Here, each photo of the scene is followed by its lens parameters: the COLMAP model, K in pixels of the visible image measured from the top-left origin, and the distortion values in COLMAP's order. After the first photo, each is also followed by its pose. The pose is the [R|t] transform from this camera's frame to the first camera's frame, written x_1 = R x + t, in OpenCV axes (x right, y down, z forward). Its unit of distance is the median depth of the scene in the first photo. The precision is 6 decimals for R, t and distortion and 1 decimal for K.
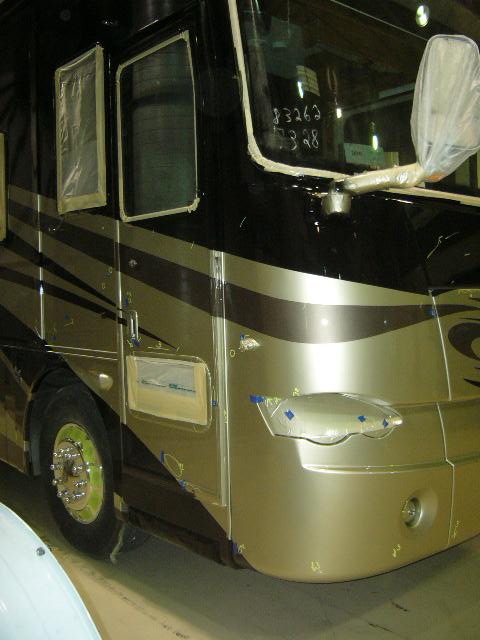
lens RADIAL K [[653.0, 0, 242.3], [0, 653.0, 308.8], [0, 0, 1]] dist [-0.064557, 0.003660]
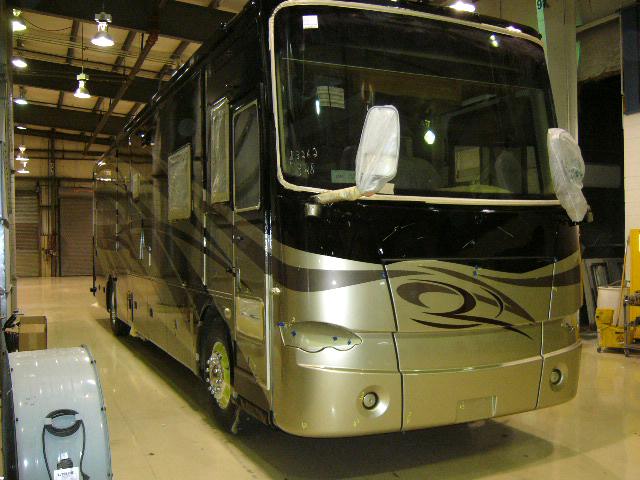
lens RADIAL K [[661.1, 0, 332.5], [0, 661.1, 250.8], [0, 0, 1]] dist [-0.067368, 0.007898]
pose [[0.958358, 0.018488, -0.284971, 0.583466], [-0.023192, 0.999645, -0.013138, -0.027632], [0.284627, 0.019200, 0.958446, -0.544450]]
